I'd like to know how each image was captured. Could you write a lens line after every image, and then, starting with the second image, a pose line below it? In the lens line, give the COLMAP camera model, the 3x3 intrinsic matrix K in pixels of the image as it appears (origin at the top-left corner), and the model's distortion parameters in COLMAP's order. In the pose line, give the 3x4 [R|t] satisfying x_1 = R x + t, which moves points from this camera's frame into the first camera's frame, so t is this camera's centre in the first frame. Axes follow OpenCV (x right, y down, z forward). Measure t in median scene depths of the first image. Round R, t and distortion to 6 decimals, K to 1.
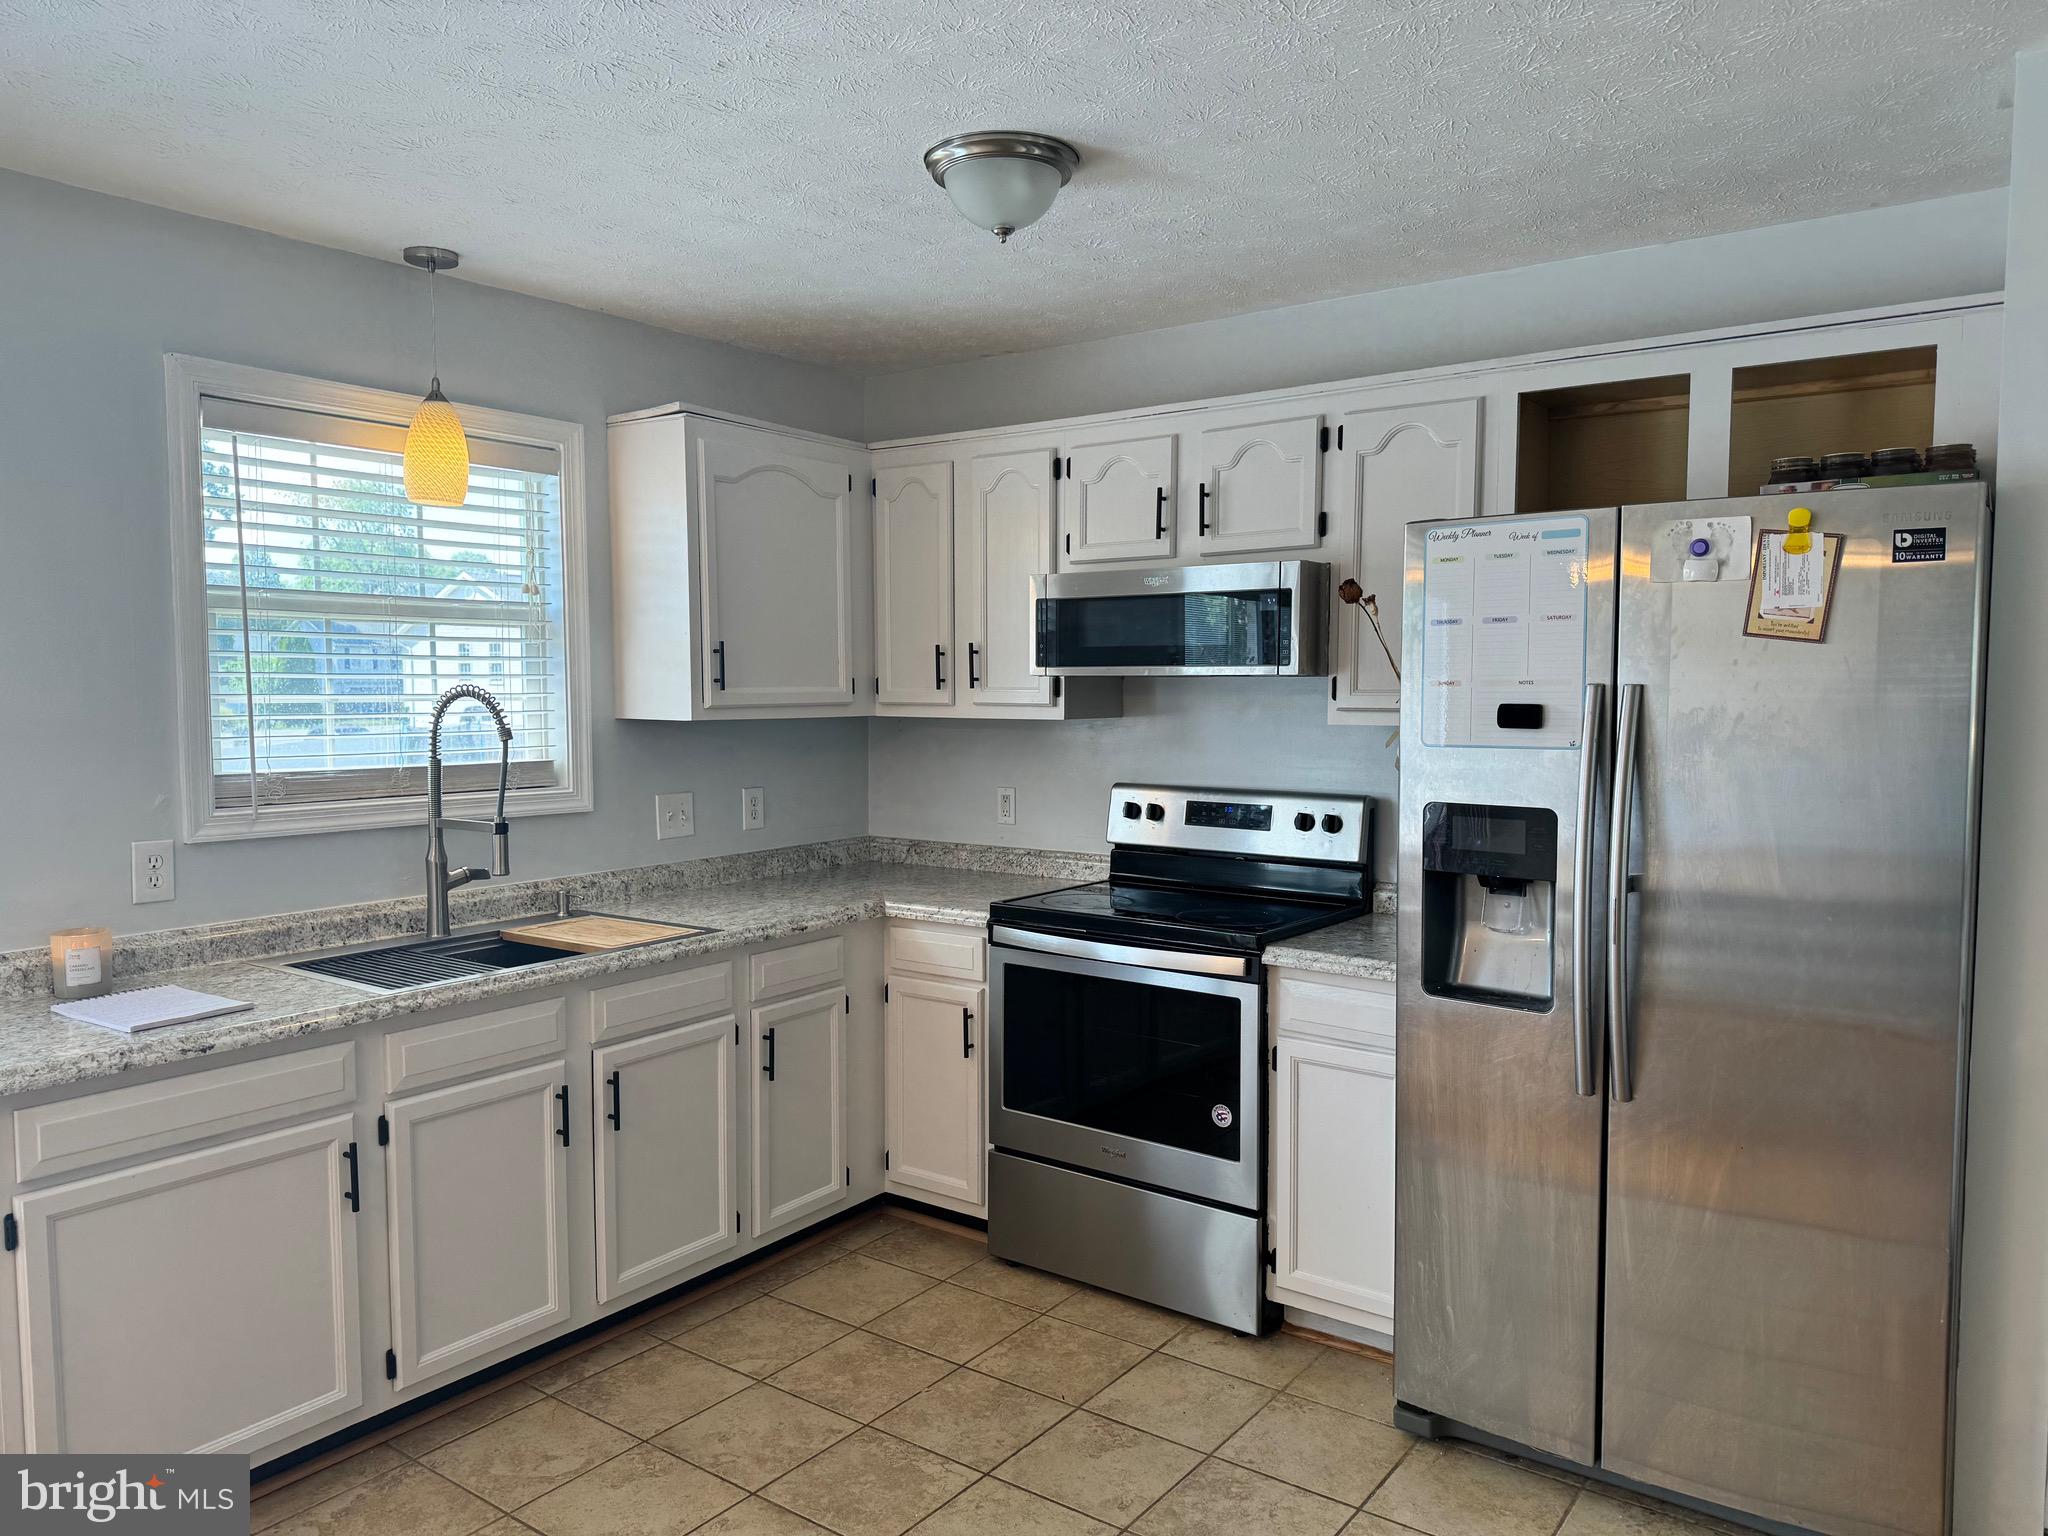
lens RADIAL K [[1431.9, 0, 1023.2], [0, 1431.9, 771.8], [0, 0, 1]] dist [0.133684, -0.222708]
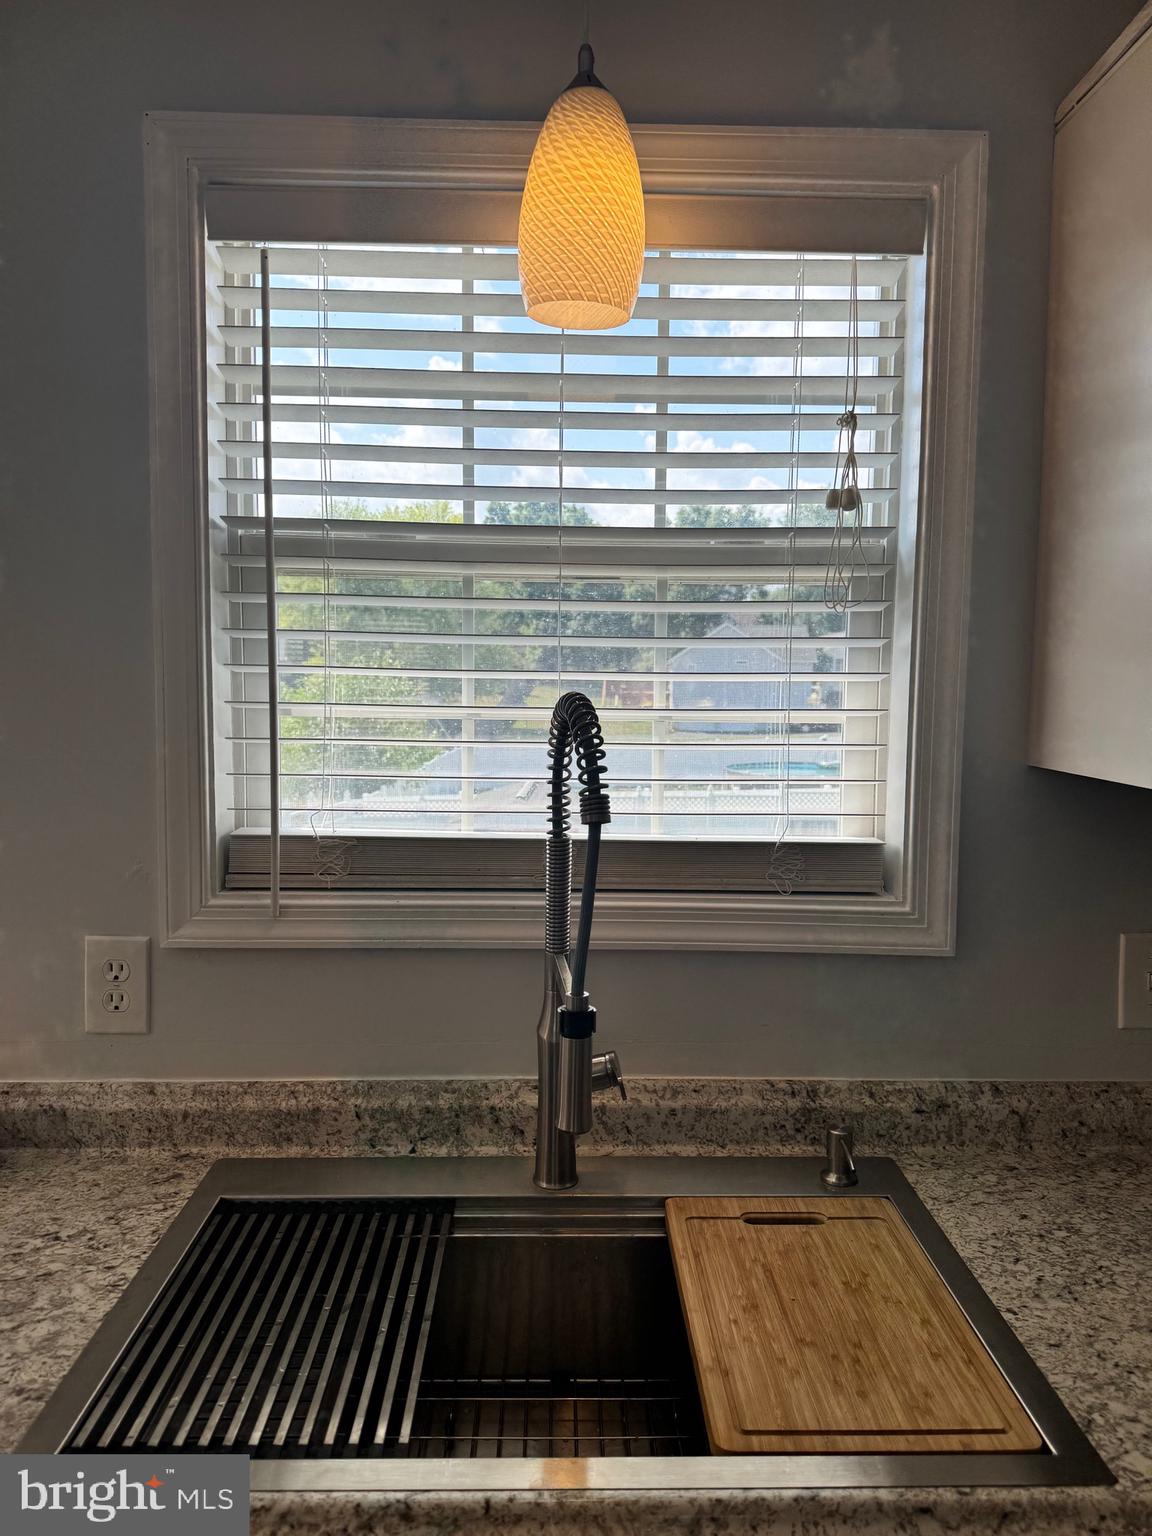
lens RADIAL K [[1186.8, 0, 582.3], [0, 1186.8, 748.6], [0, 0, 1]] dist [0.077516, -0.055150]
pose [[0.610193, 0.075066, -0.788688, -0.073373], [-0.061599, 0.996983, 0.047233, -0.062459], [0.789854, 0.019761, 0.612976, 0.770139]]
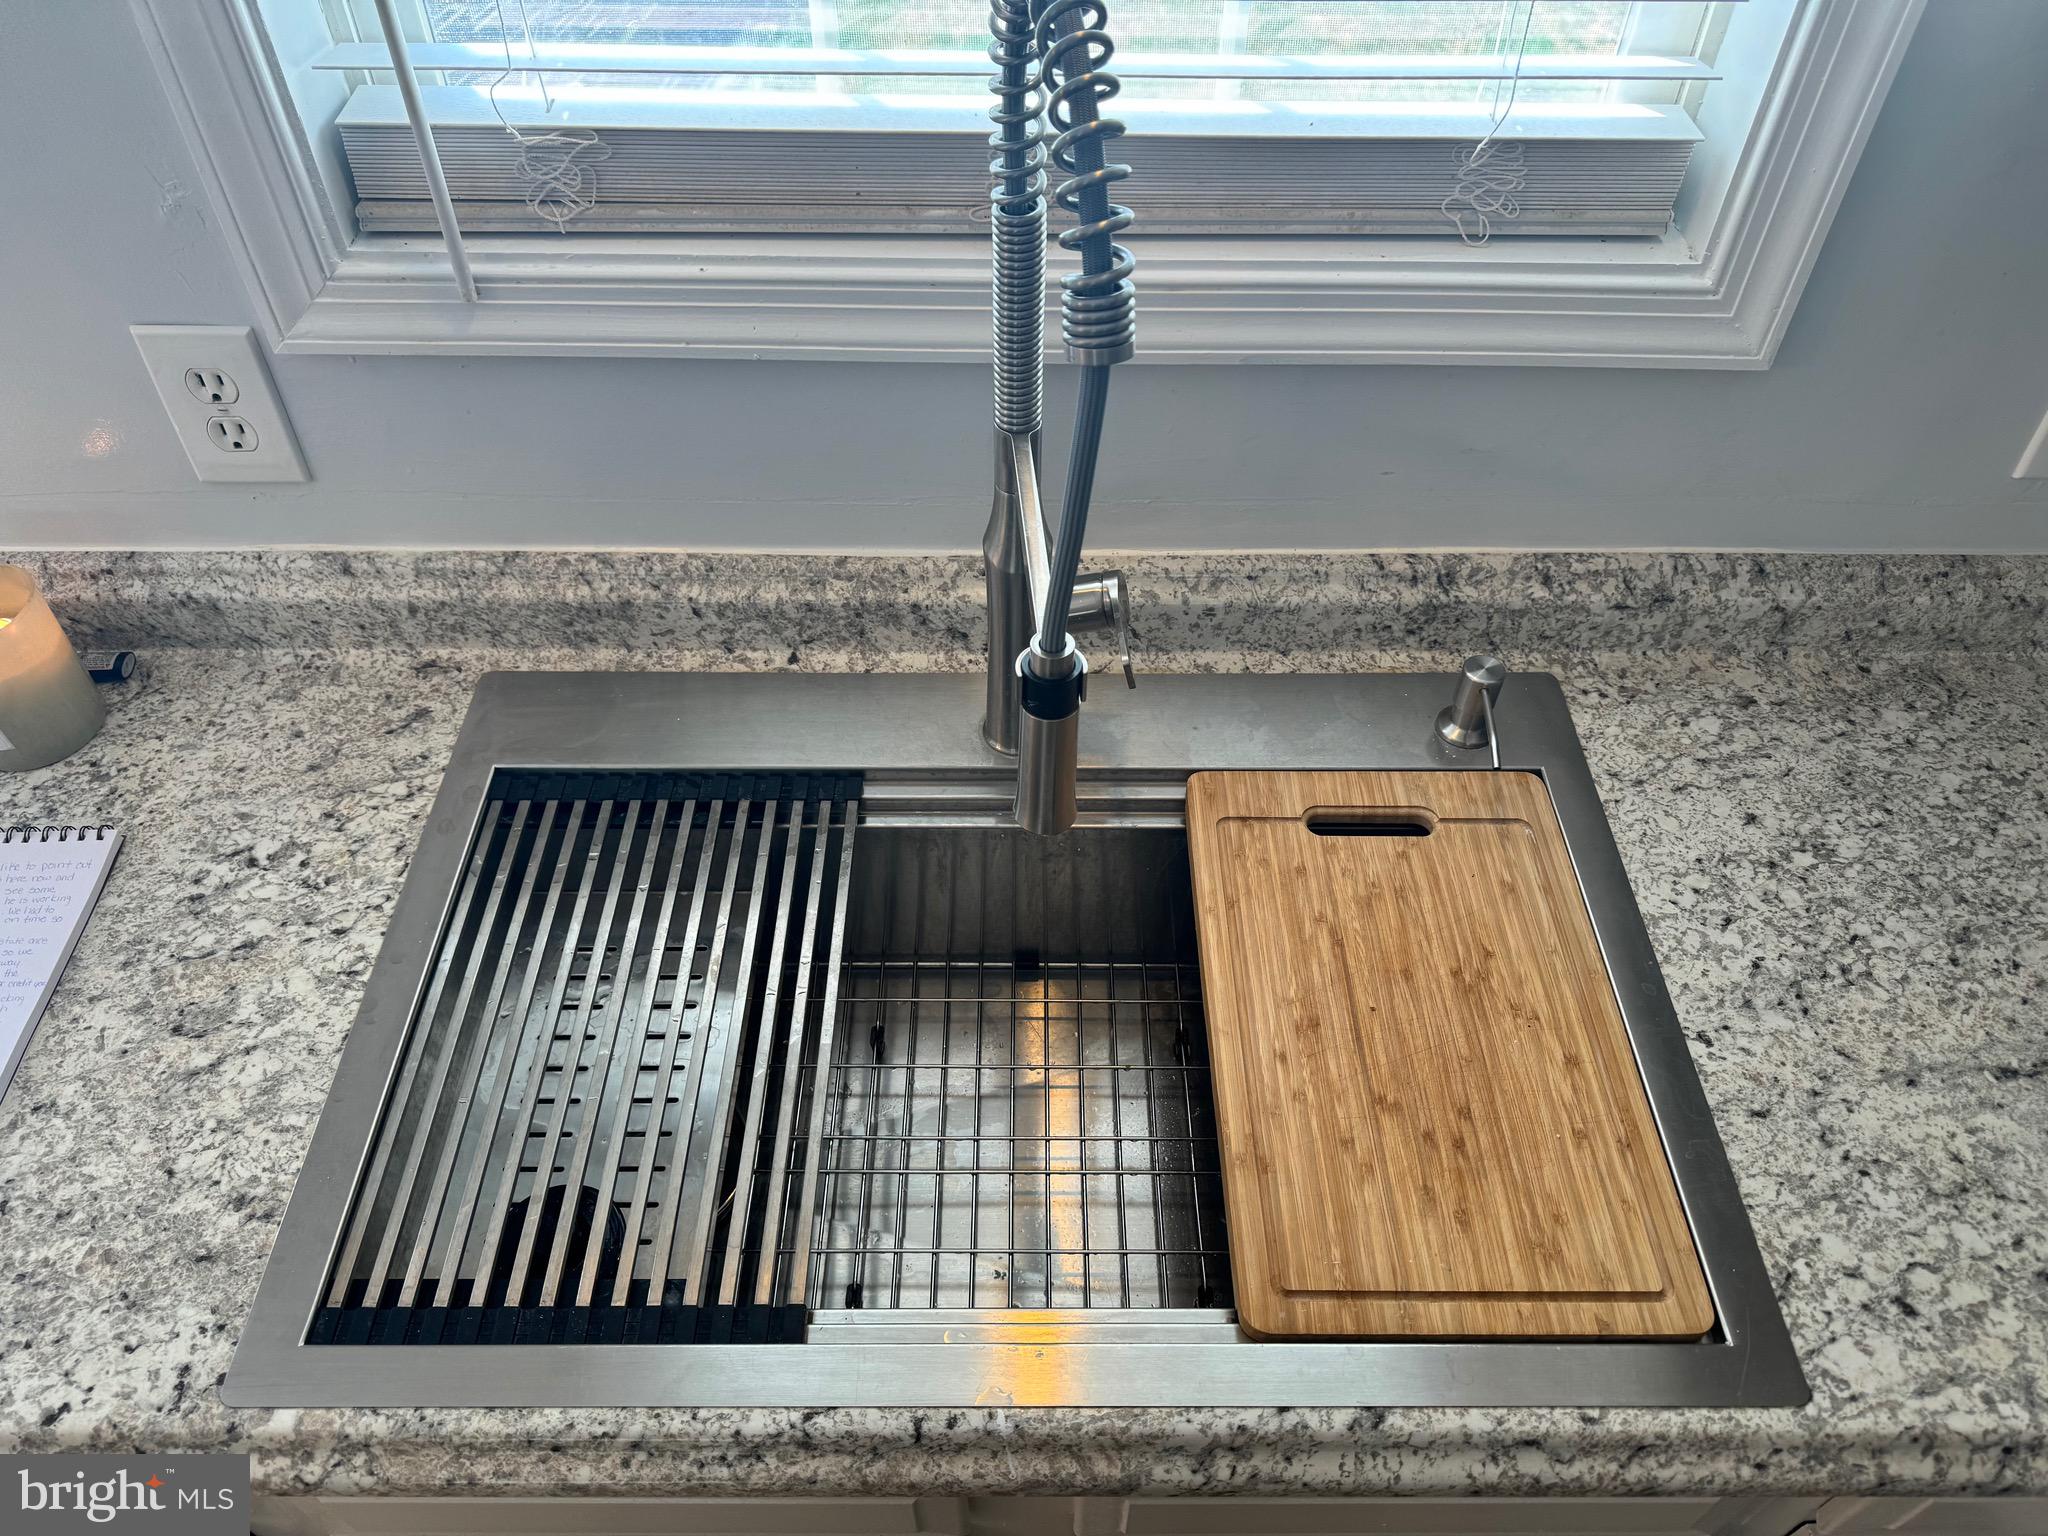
lens RADIAL K [[1502.2, 0, 1033.8], [0, 1502.2, 821.6], [0, 0, 1]] dist [0.147097, -0.268597]
pose [[0.593318, 0.616555, -0.517527, -0.216780], [-0.060039, 0.675021, 0.735352, -0.129676], [0.802726, -0.405225, 0.437519, 0.875277]]
